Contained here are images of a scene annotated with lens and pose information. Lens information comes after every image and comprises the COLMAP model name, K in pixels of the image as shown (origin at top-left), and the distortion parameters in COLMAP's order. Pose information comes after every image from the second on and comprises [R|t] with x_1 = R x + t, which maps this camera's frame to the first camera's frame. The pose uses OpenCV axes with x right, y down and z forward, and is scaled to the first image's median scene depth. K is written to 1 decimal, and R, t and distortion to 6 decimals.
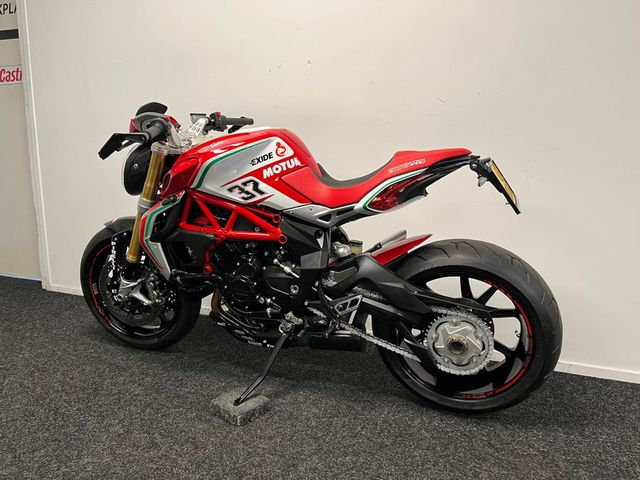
lens RADIAL K [[484.3, 0, 323.7], [0, 484.3, 246.6], [0, 0, 1]] dist [0.042827, -0.046441]
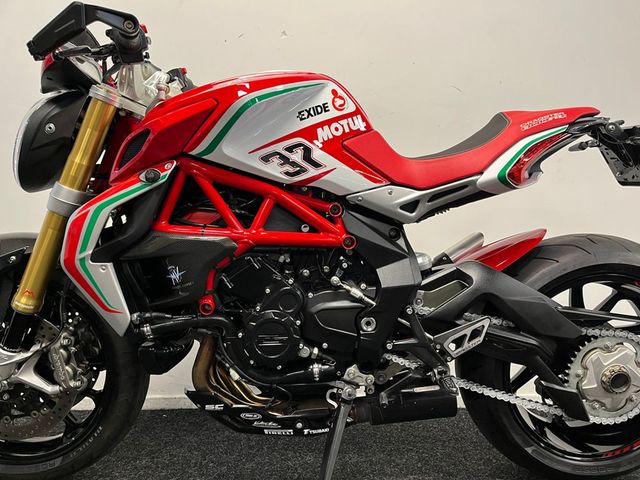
lens RADIAL K [[484.3, 0, 318.5], [0, 484.3, 245.4], [0, 0, 1]] dist [0.042827, -0.046441]
pose [[0.924918, -0.022650, 0.379492, -0.345506], [0.083241, 0.986067, -0.144027, 0.072125], [-0.370942, 0.164802, 0.913916, 0.448449]]
